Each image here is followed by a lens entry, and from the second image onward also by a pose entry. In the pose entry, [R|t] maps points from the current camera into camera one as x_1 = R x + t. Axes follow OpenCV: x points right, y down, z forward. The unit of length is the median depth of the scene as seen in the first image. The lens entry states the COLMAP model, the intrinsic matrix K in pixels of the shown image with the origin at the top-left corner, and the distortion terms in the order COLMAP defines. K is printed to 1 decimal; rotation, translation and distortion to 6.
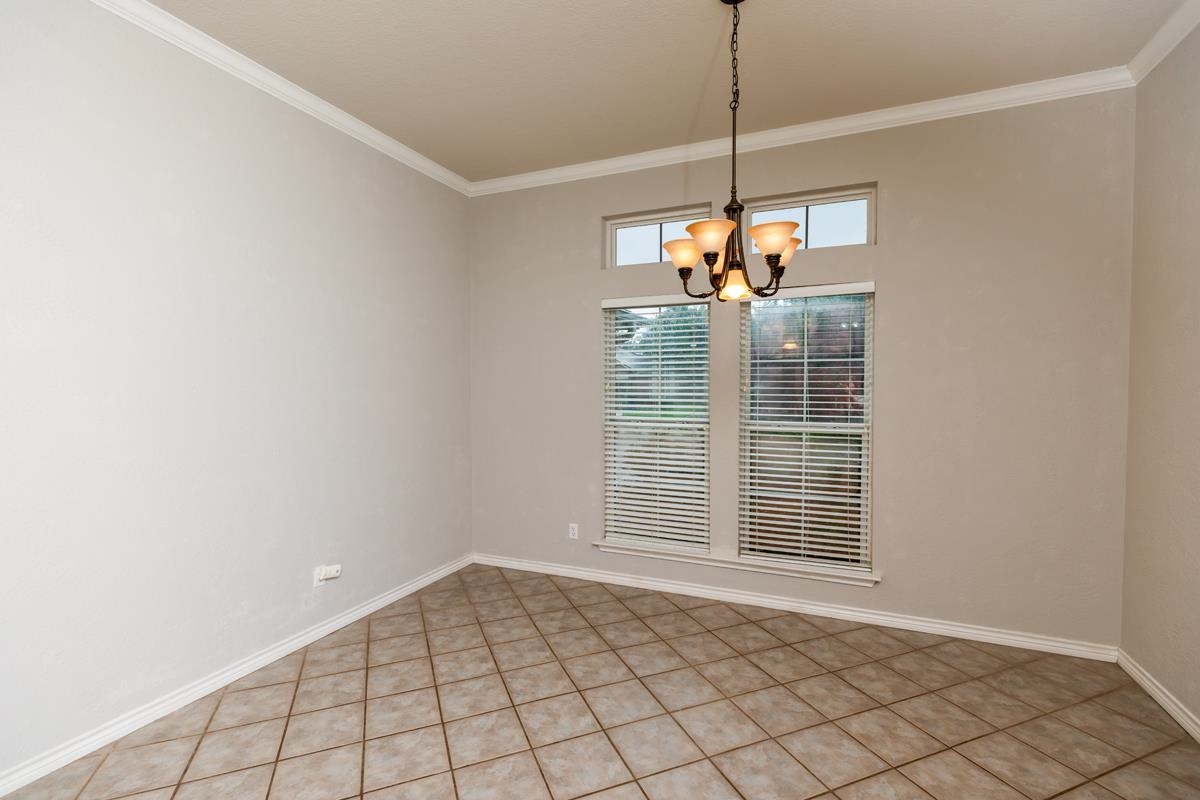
lens RADIAL K [[543.6, 0, 601.6], [0, 543.6, 398.1], [0, 0, 1]] dist [-0.008936, -0.002359]
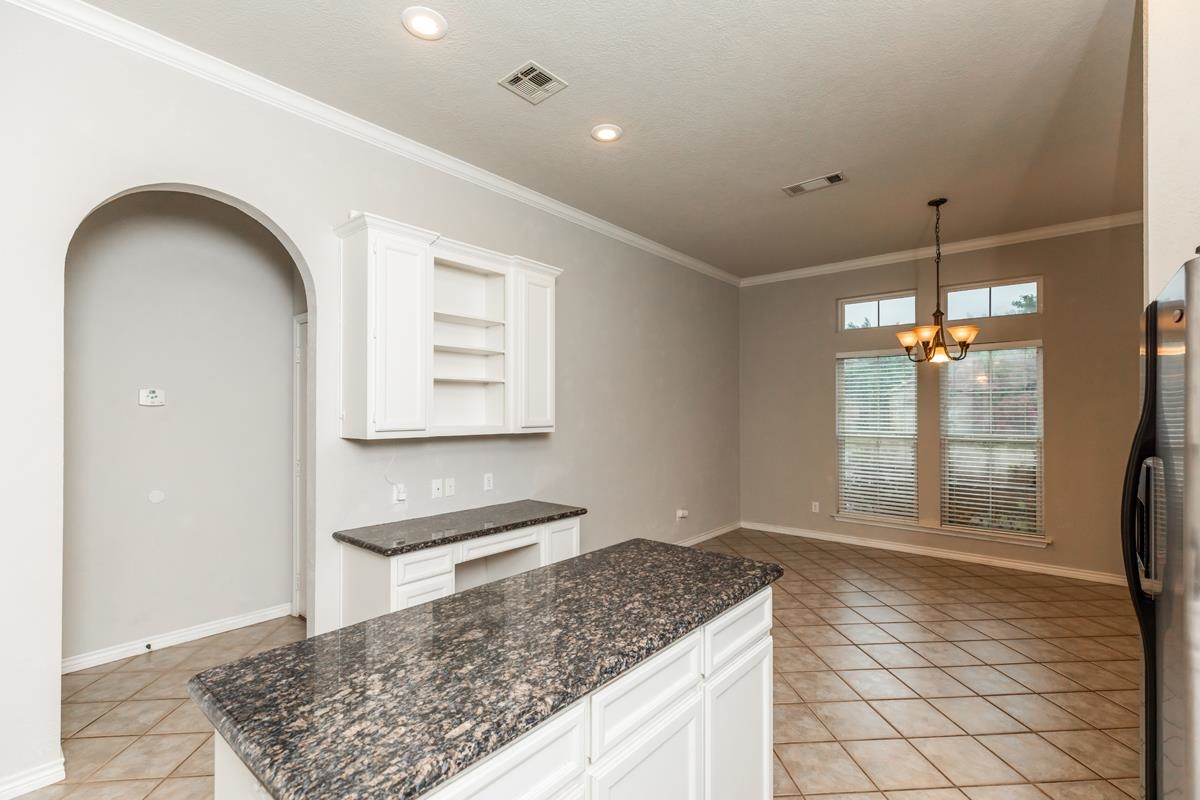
lens RADIAL K [[543.6, 0, 601.0], [0, 543.6, 405.4], [0, 0, 1]] dist [-0.008936, -0.002359]
pose [[0.956481, -0.004377, -0.291761, -0.210309], [-0.005259, 0.999466, -0.032235, 0.018820], [0.291746, 0.032367, 0.955948, -0.719148]]
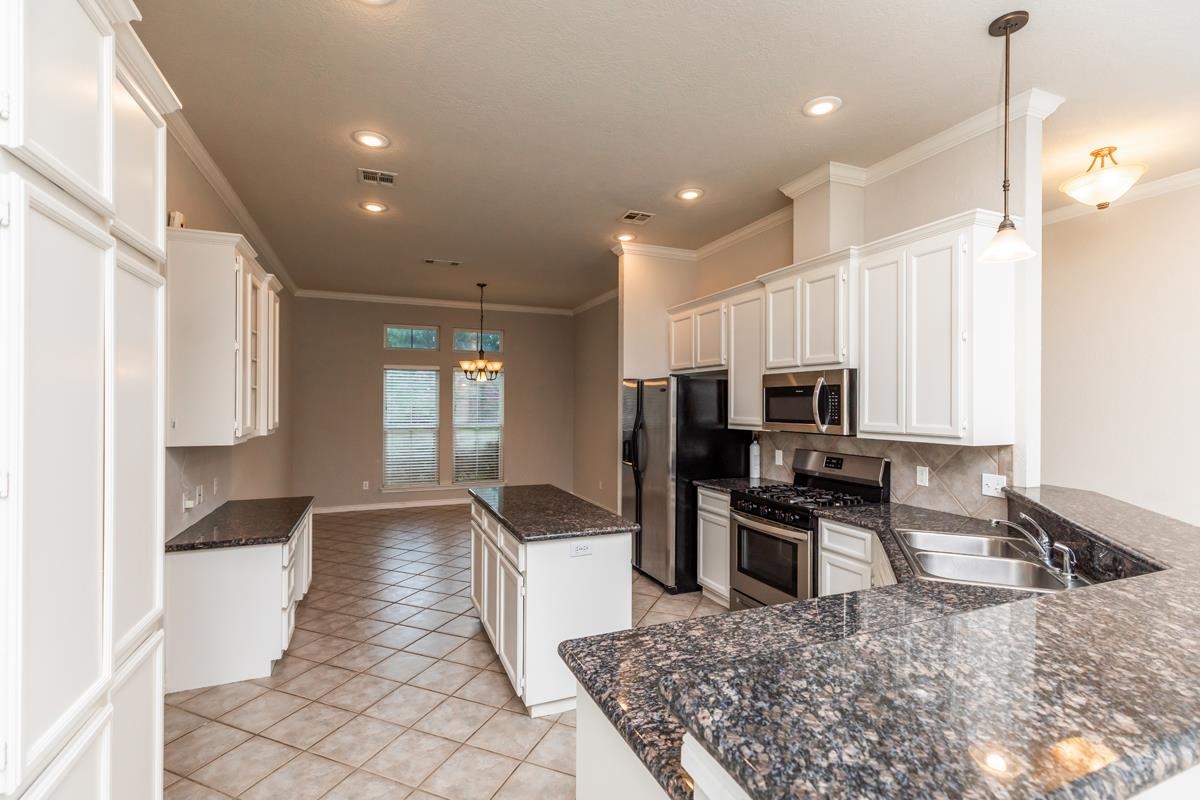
lens RADIAL K [[543.6, 0, 596.6], [0, 543.6, 403.1], [0, 0, 1]] dist [-0.008936, -0.002359]
pose [[0.692046, -0.001942, 0.721851, -1.015232], [0.019835, 0.999670, -0.016326, 0.004590], [-0.721581, 0.025616, 0.691856, -1.062934]]
